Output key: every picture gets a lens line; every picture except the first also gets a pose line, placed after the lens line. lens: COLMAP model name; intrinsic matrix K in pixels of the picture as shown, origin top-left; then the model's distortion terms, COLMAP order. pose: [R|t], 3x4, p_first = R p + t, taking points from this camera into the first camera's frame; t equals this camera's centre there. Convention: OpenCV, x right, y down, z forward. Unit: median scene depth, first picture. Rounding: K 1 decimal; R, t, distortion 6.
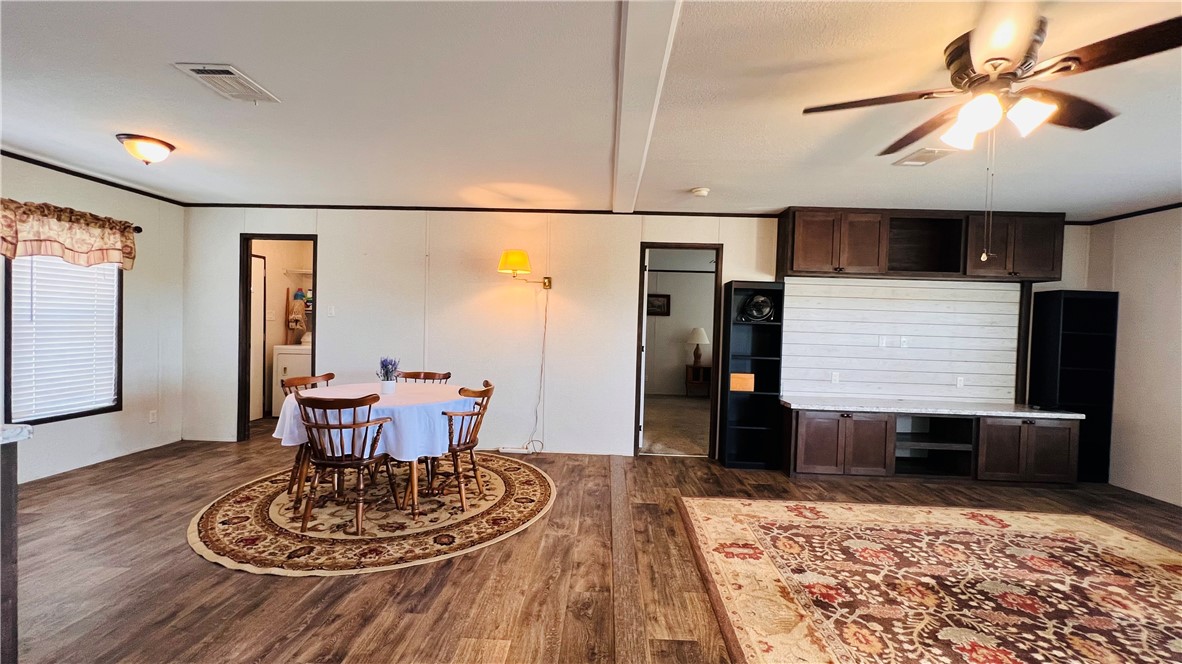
lens RADIAL K [[473.9, 0, 594.3], [0, 473.9, 335.3], [0, 0, 1]] dist [-0.001595, 0.000371]
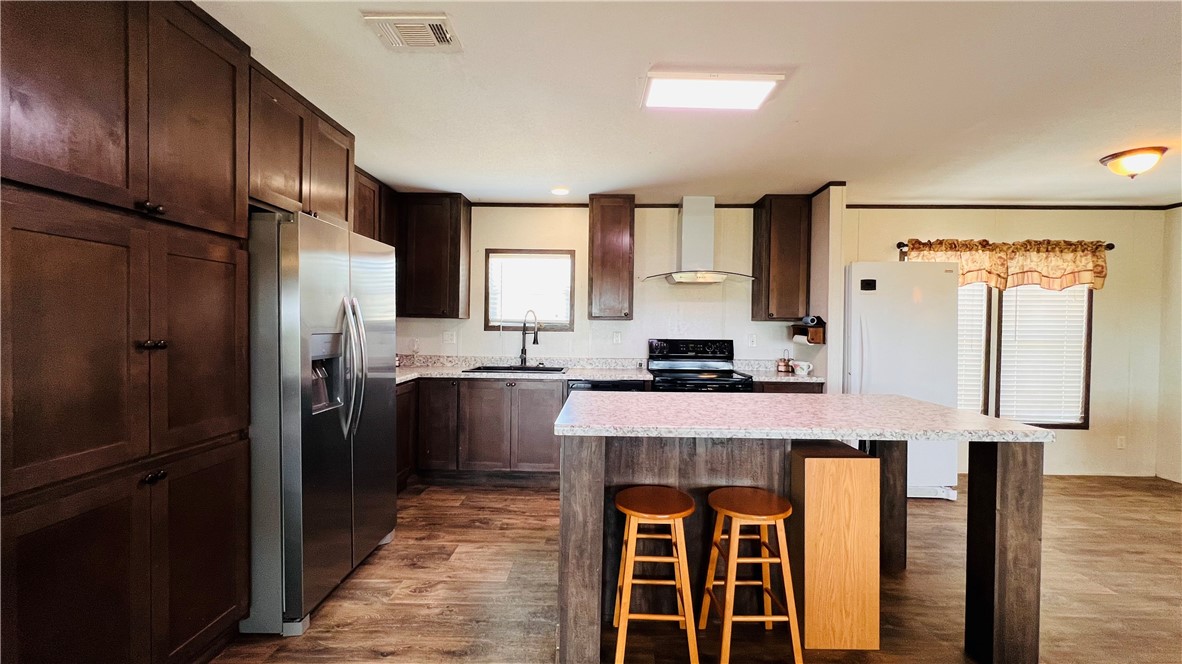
lens RADIAL K [[473.9, 0, 592.7], [0, 473.9, 333.8], [0, 0, 1]] dist [-0.001595, 0.000371]
pose [[0.004339, -0.008048, -0.999958, 0.003495], [-0.031004, 0.999486, -0.008179, -0.004495], [0.999510, 0.031038, 0.004087, -0.078130]]
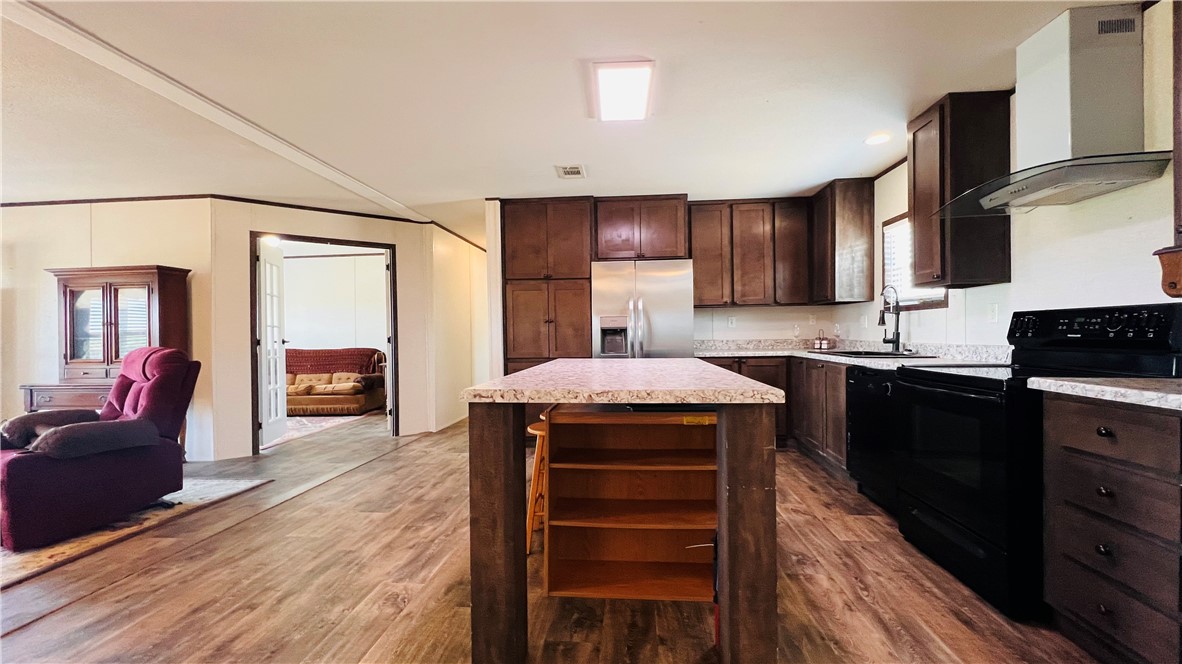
lens RADIAL K [[473.9, 0, 594.2], [0, 473.9, 335.5], [0, 0, 1]] dist [-0.001595, 0.000371]
pose [[-0.998190, -0.013693, 0.058560, -0.657607], [-0.012203, 0.999595, 0.025724, 0.019855], [-0.058889, 0.024963, -0.997952, 0.853973]]
